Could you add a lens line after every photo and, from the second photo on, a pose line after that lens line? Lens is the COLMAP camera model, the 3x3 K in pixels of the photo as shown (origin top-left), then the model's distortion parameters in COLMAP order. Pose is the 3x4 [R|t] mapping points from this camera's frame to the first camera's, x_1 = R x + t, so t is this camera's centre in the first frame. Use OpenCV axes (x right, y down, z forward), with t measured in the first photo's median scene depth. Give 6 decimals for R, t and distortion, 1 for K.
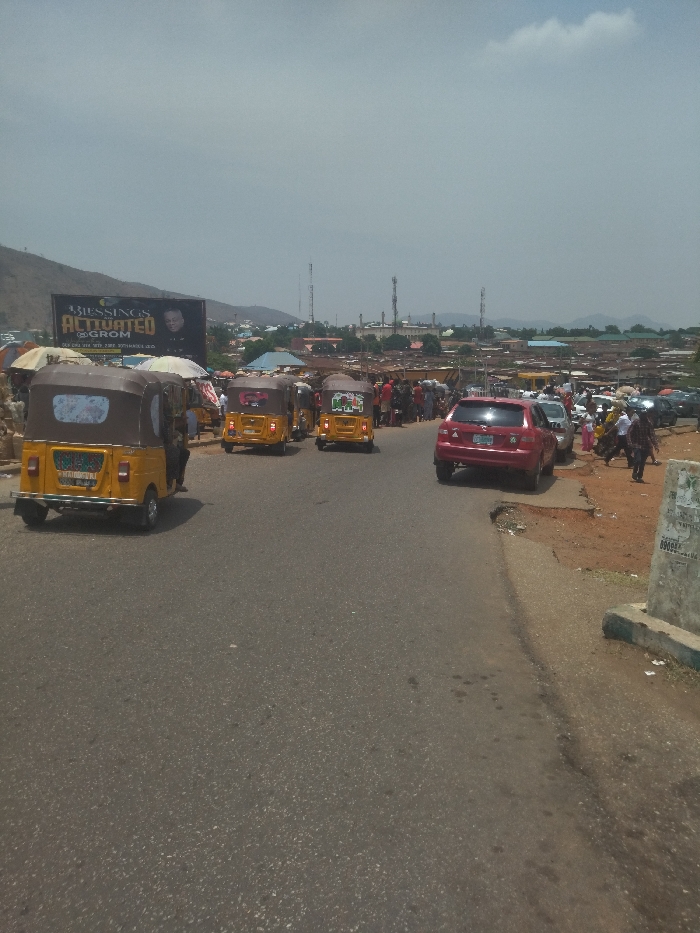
lens RADIAL K [[735.2, 0, 348.5], [0, 735.2, 469.2], [0, 0, 1]] dist [0.016227, 0.001195]
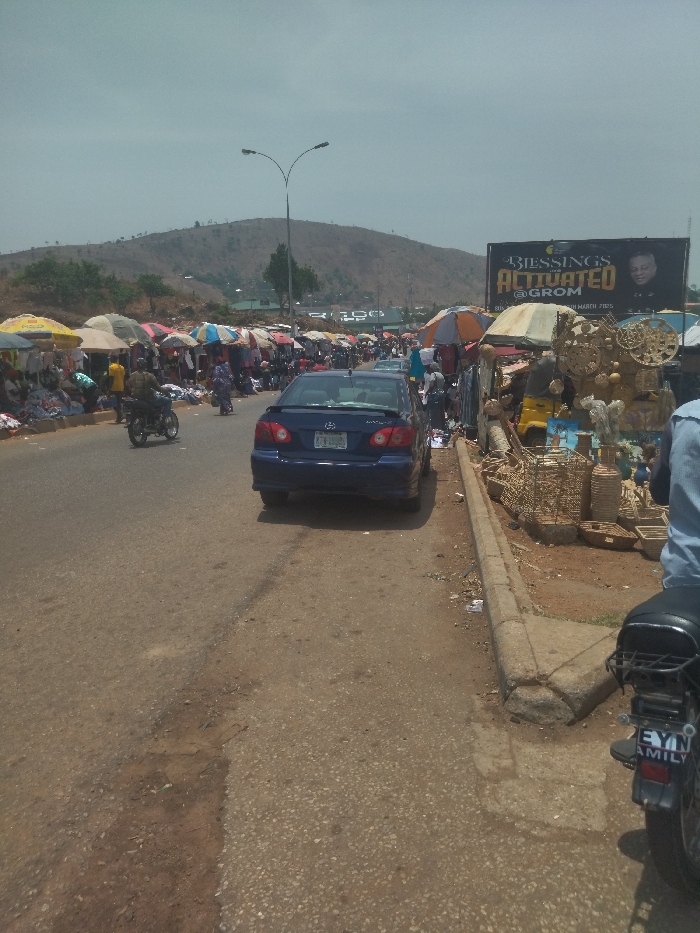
lens RADIAL K [[735.2, 0, 350.1], [0, 735.2, 465.9], [0, 0, 1]] dist [0.016227, 0.001195]
pose [[0.897512, 0.054061, -0.437664, -0.171828], [-0.039958, 0.998344, 0.041376, -0.027384], [0.439176, -0.019647, 0.898186, 0.222320]]
